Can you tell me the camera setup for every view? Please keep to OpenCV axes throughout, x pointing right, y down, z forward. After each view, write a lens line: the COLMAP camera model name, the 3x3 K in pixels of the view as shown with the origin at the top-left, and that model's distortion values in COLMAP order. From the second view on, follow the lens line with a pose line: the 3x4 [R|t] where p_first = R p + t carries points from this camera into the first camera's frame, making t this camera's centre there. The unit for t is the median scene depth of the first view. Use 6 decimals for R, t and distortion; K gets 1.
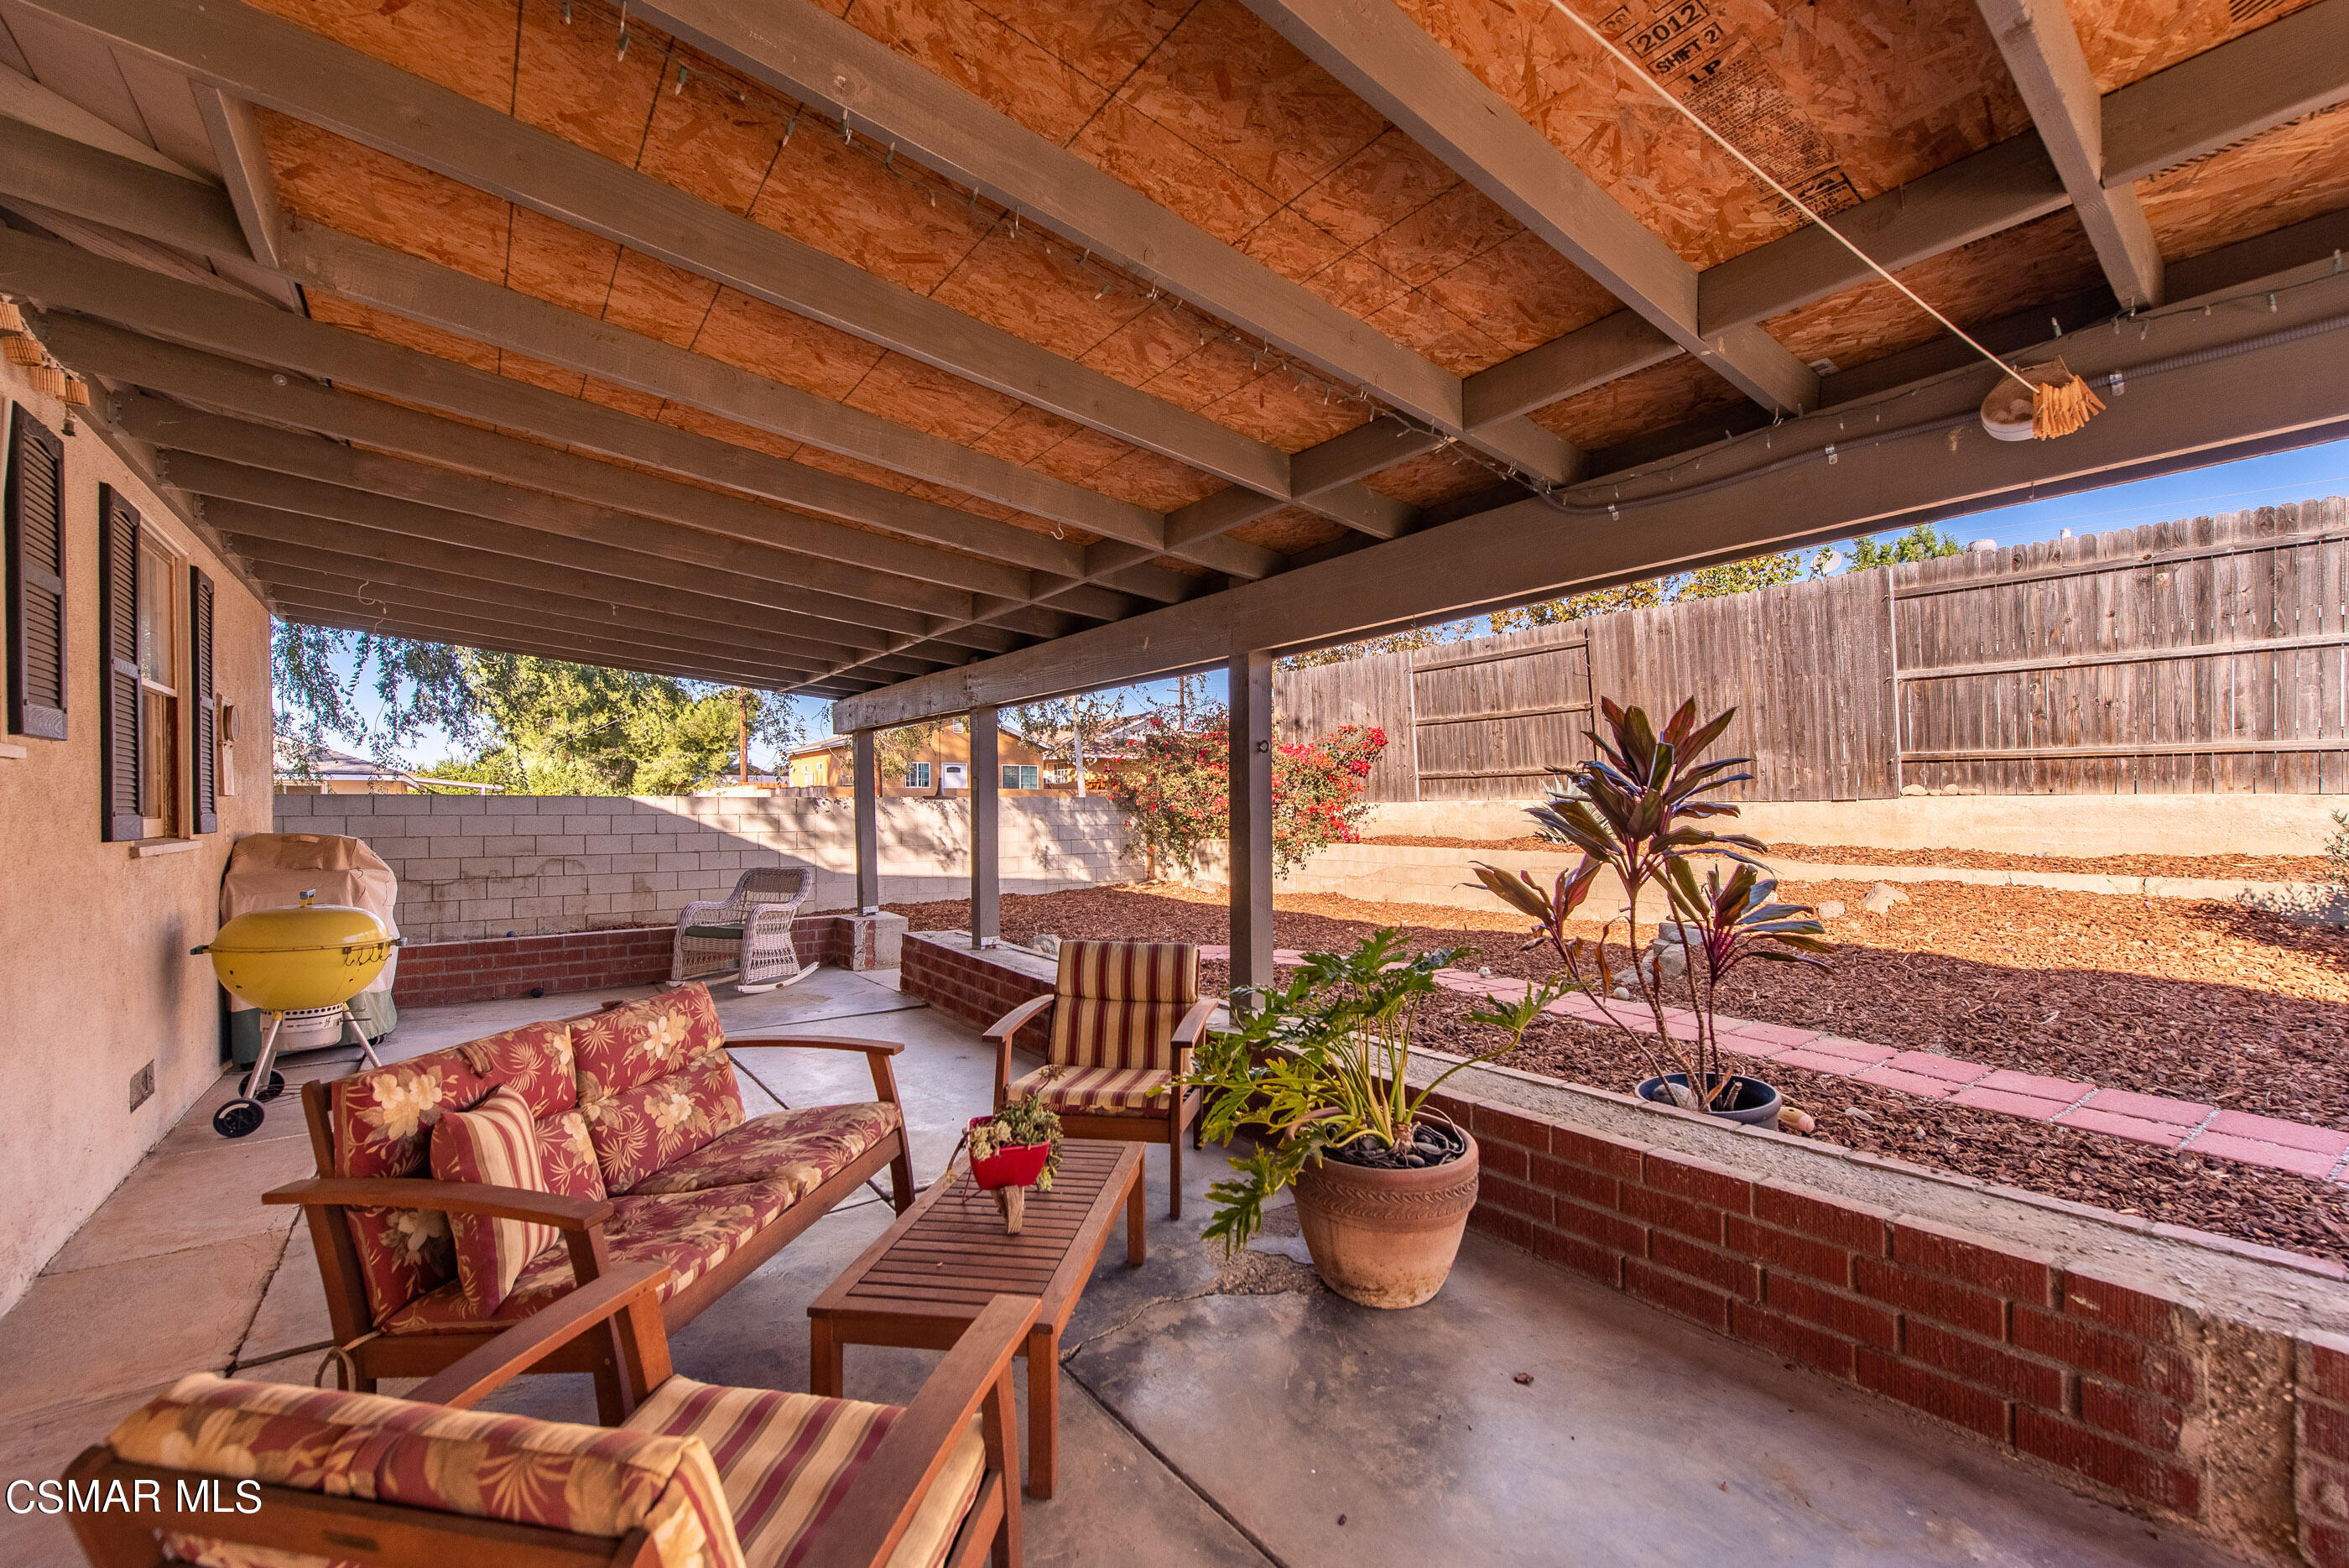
lens RADIAL K [[913.5, 0, 1165.4], [0, 913.5, 799.9], [0, 0, 1]] dist [-0.000422, -0.000435]
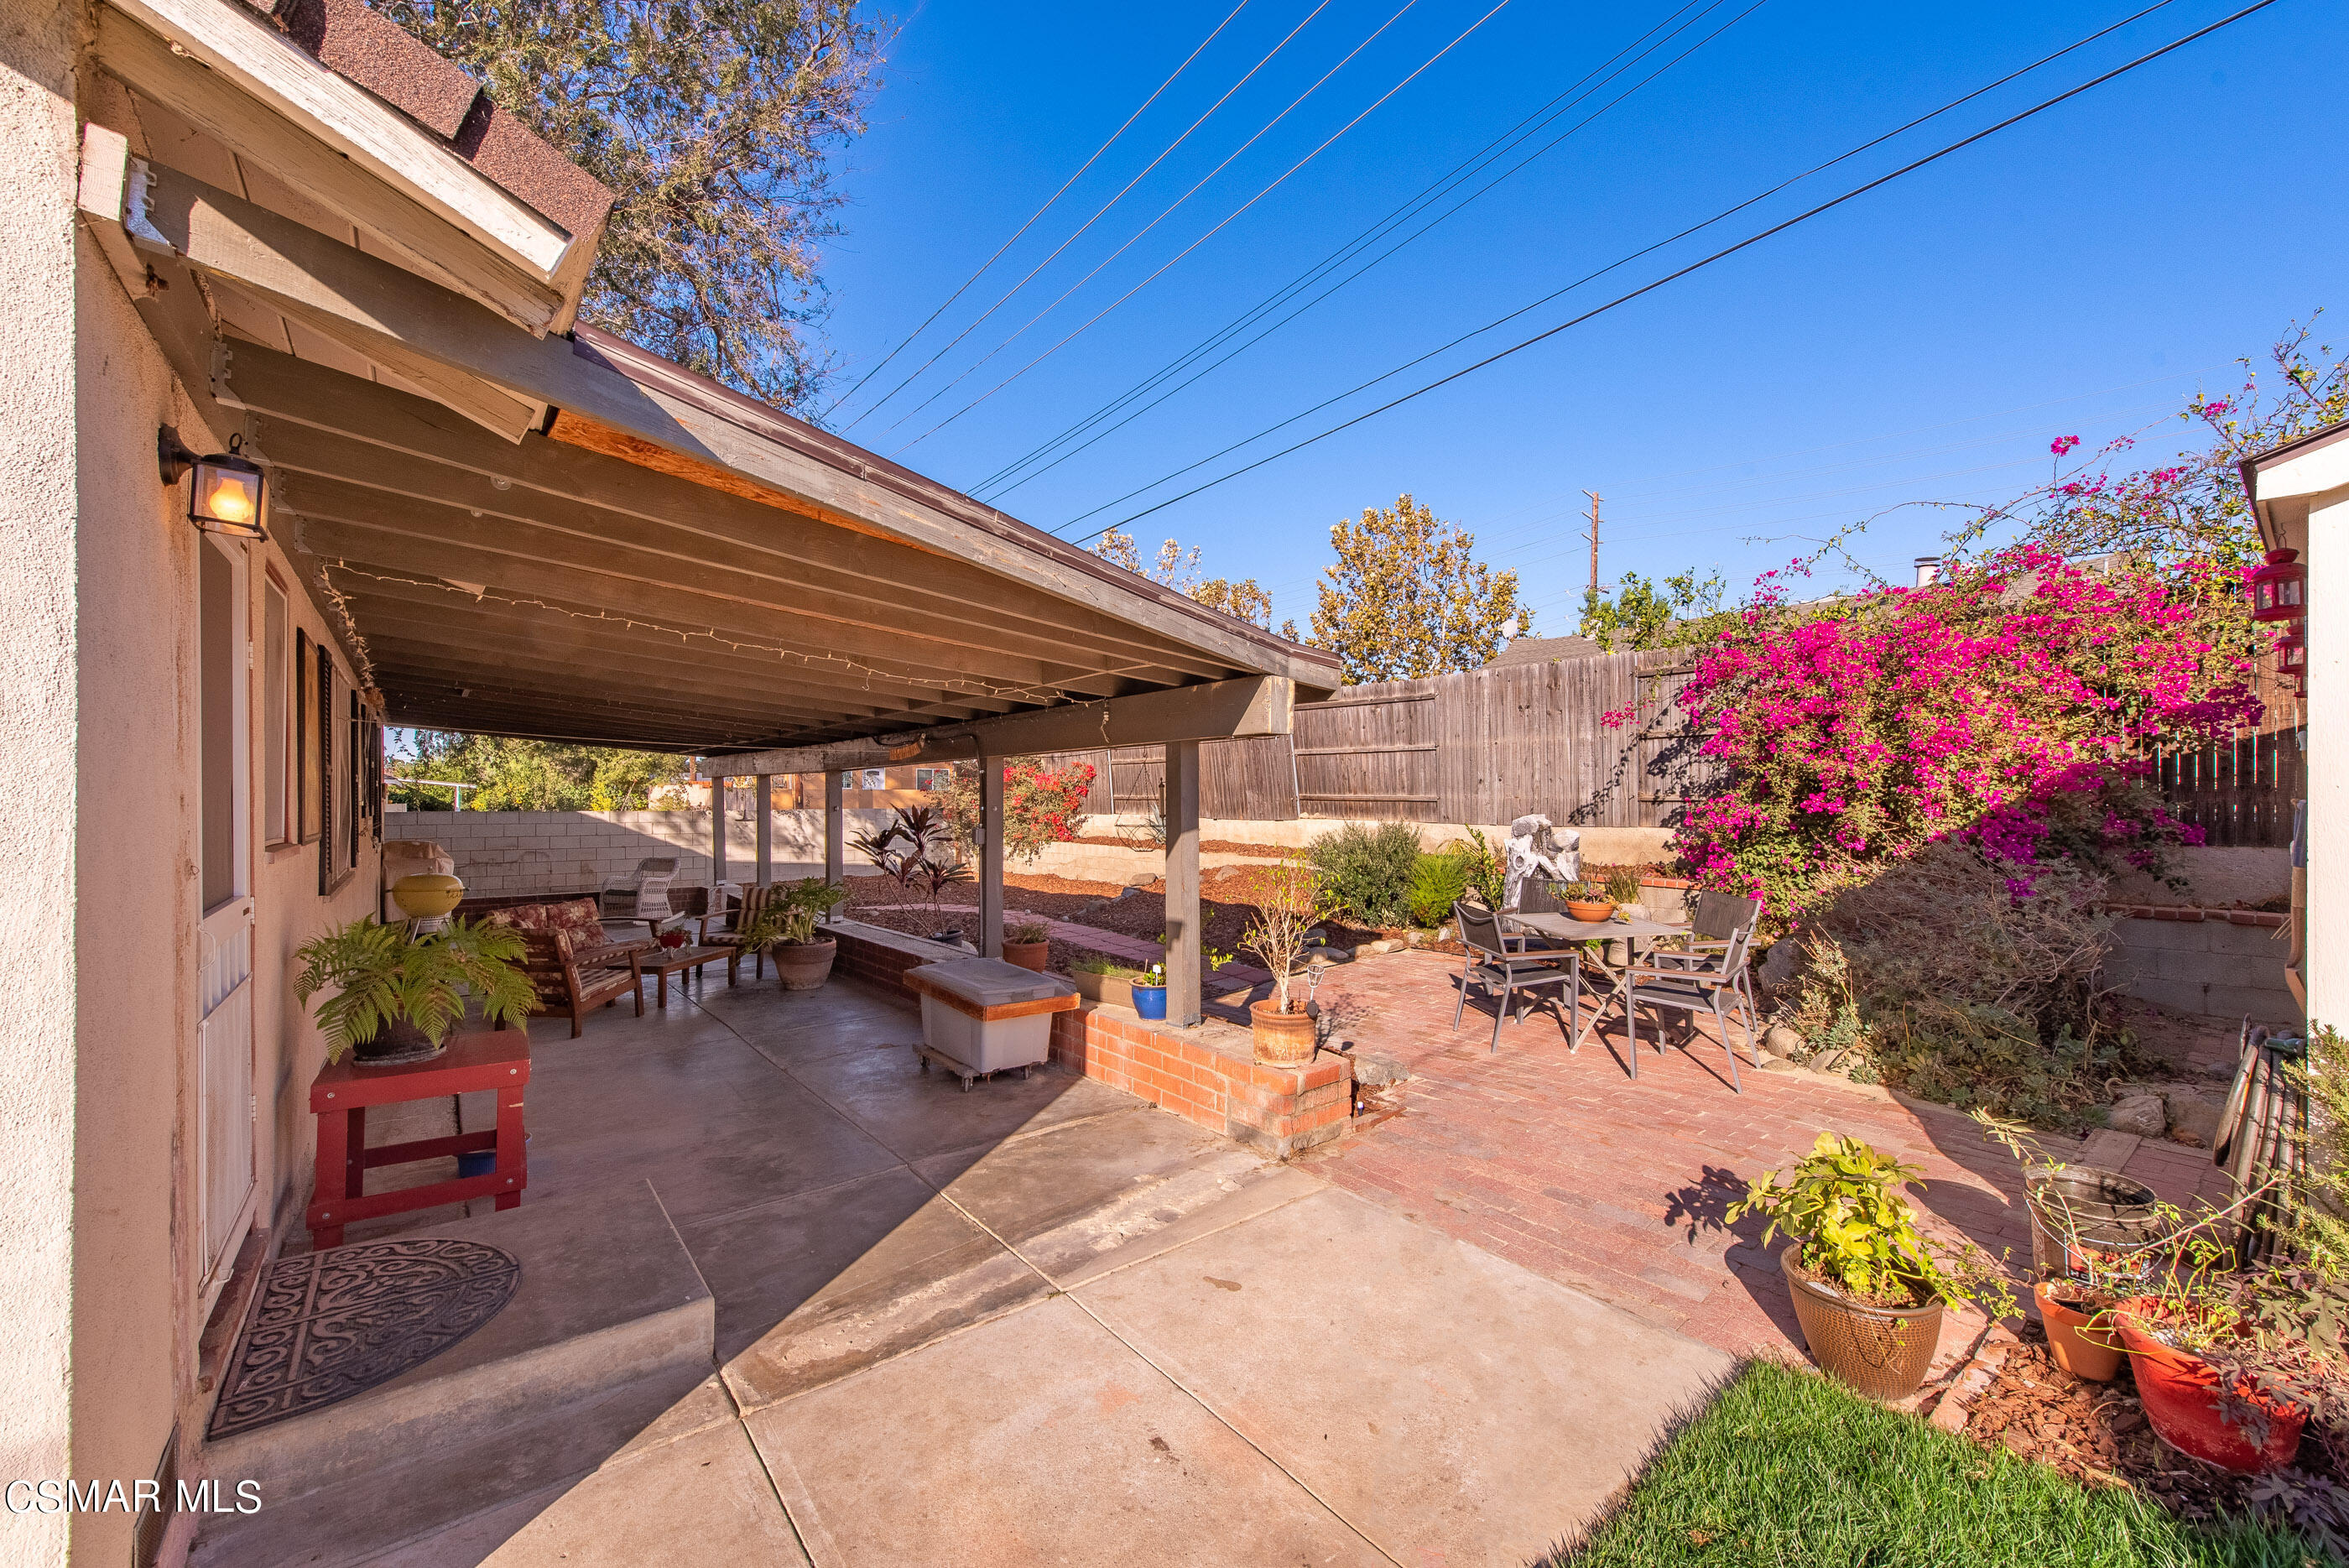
lens RADIAL K [[919.8, 0, 1188.6], [0, 919.8, 792.1], [0, 0, 1]] dist [0.010516, -0.000118]
pose [[0.999200, 0.004398, 0.039743, 0.525308], [-0.004526, 0.999985, 0.003128, -0.062557], [-0.039729, -0.003305, 0.999205, -0.829760]]
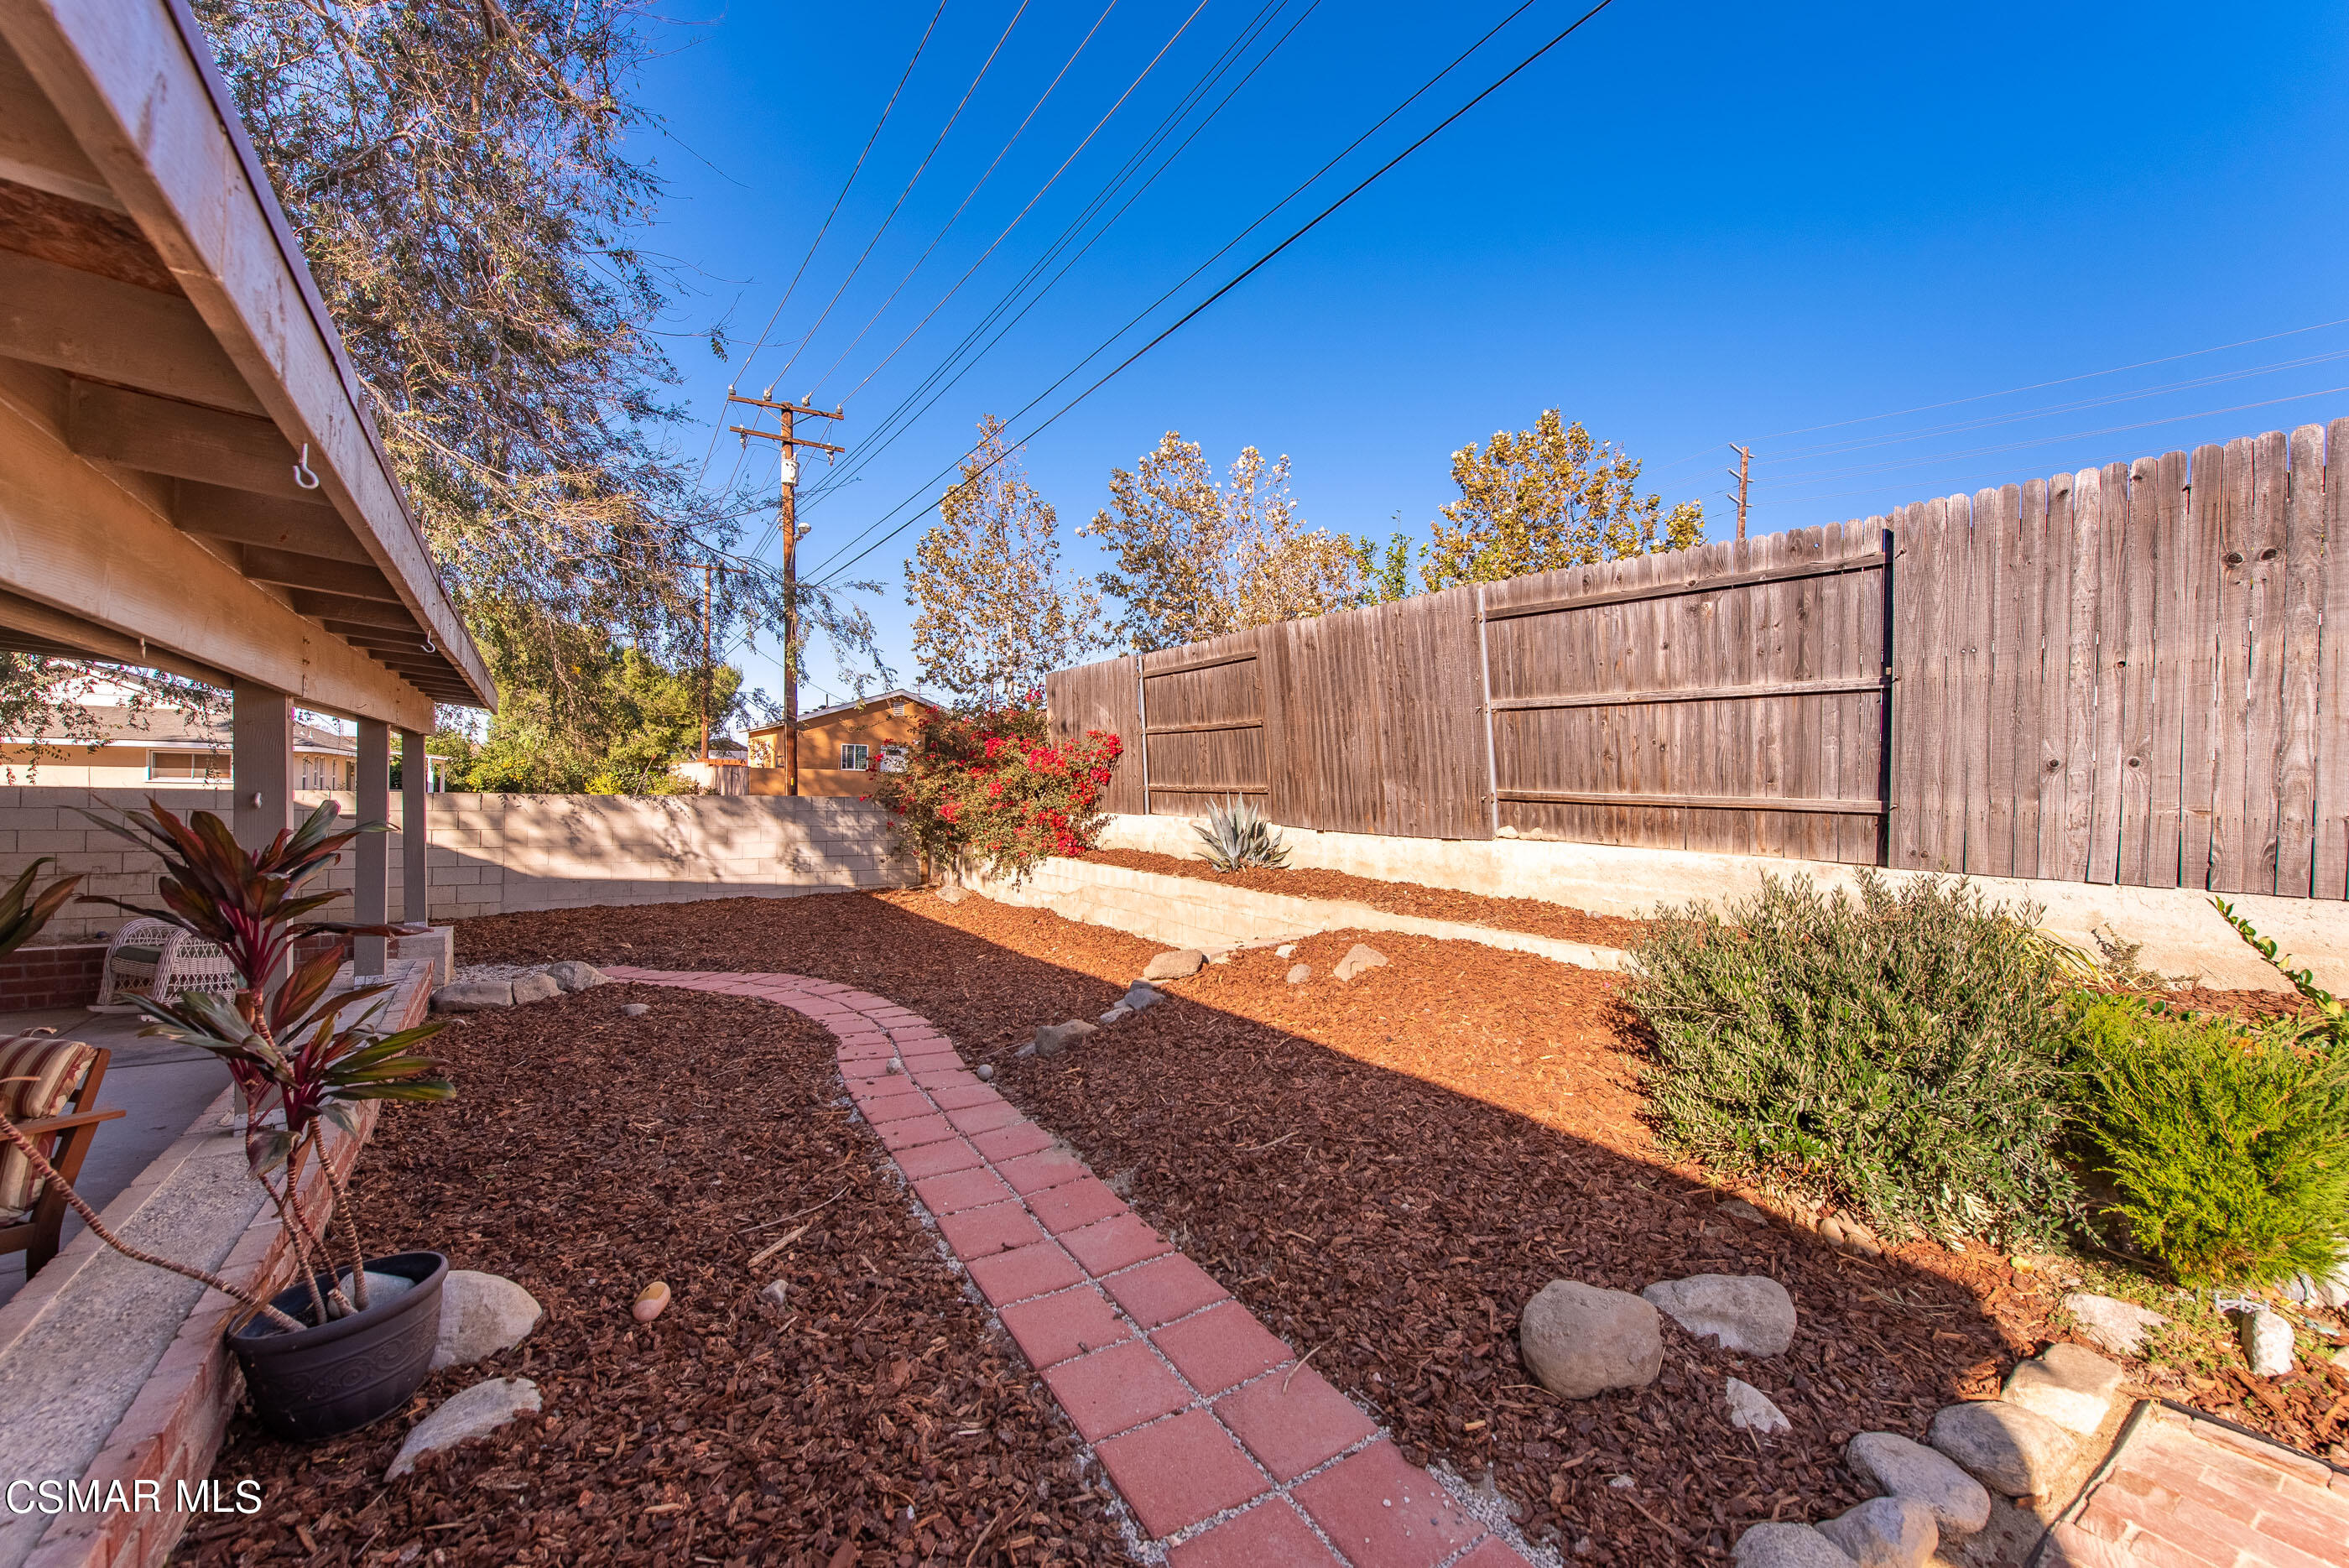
lens RADIAL K [[919.8, 0, 1188.6], [0, 919.8, 792.1], [0, 0, 1]] dist [0.010516, -0.000118]
pose [[0.998860, 0.026567, -0.039658, 0.547903], [-0.026030, 0.999563, 0.013991, -0.055599], [0.040012, -0.012942, 0.999115, 0.077793]]
